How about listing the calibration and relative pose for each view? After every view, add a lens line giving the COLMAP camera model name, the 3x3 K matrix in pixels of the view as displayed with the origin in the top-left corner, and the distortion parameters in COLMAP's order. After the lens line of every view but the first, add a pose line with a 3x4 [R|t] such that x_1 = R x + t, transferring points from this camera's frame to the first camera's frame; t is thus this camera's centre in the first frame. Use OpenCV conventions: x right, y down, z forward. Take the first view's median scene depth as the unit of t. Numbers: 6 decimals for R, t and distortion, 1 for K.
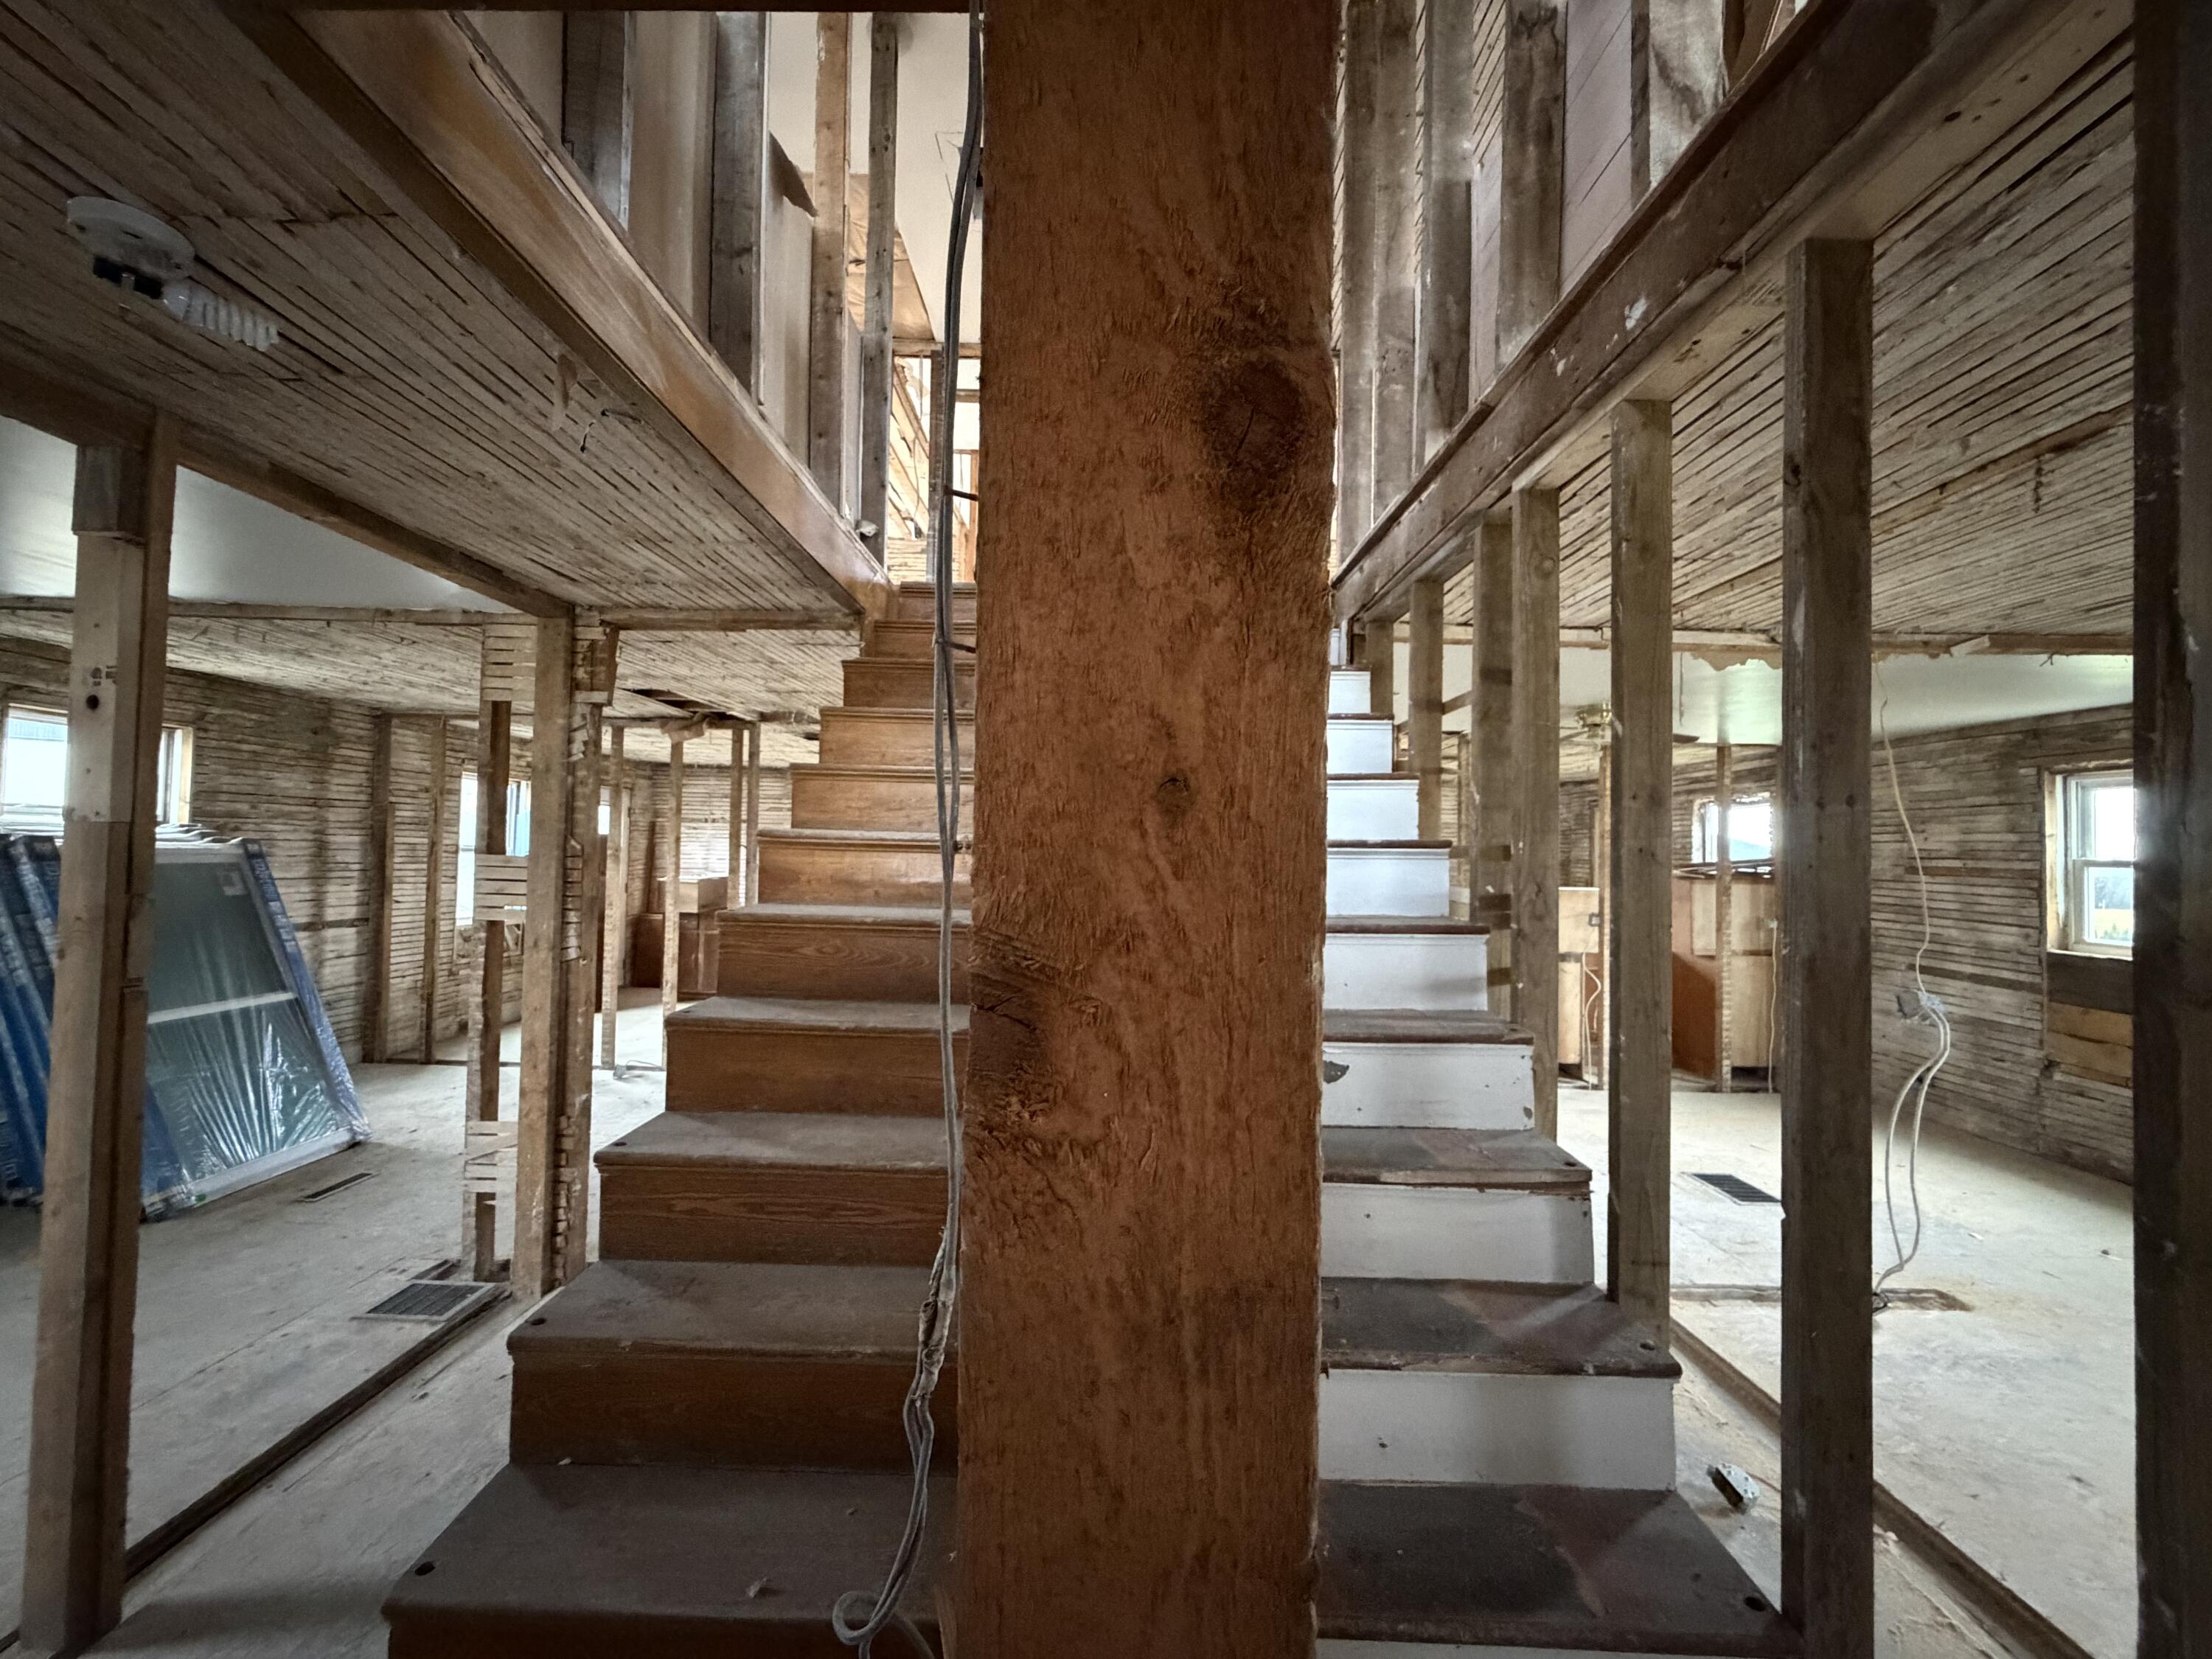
lens RADIAL K [[882.8, 0, 1106.8], [0, 882.8, 832.2], [0, 0, 1]] dist [0.002231, -0.000518]
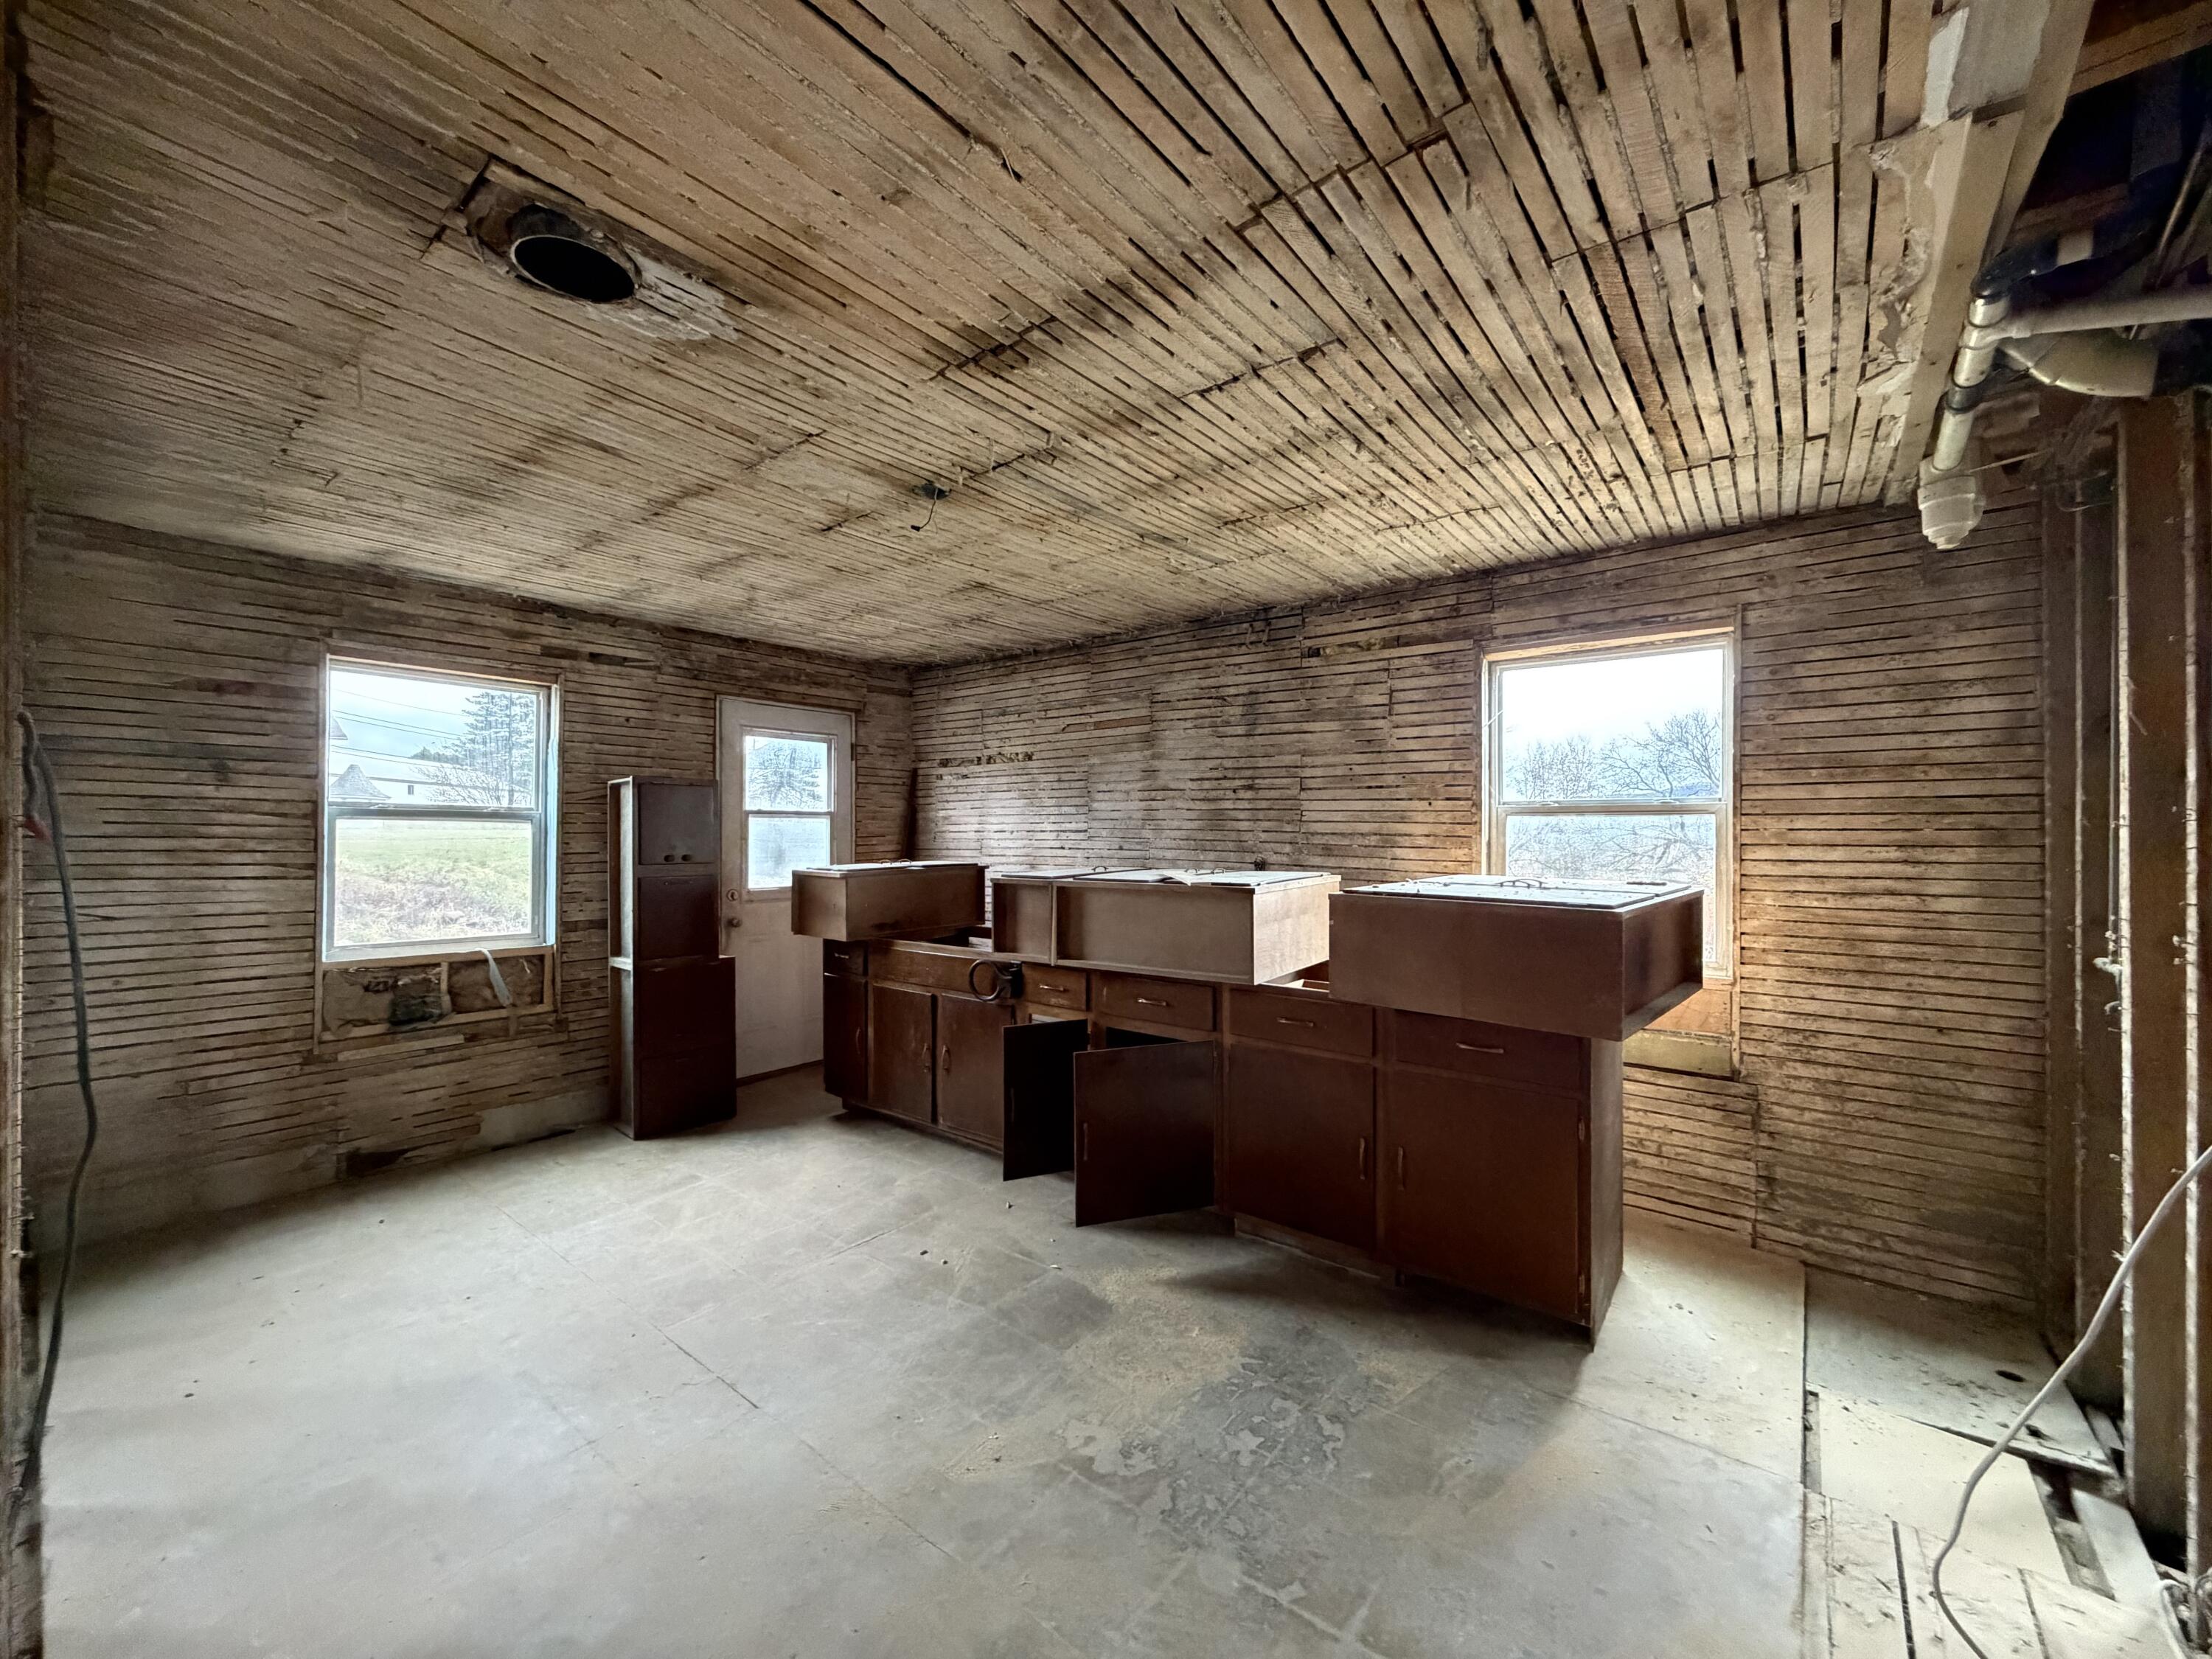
lens RADIAL K [[882.8, 0, 1100.4], [0, 882.8, 831.6], [0, 0, 1]] dist [0.002231, -0.000518]
pose [[0.779542, -0.019870, -0.626035, -0.056790], [0.029689, 0.999545, 0.005244, 0.030299], [0.625646, -0.022674, 0.779778, 0.637251]]
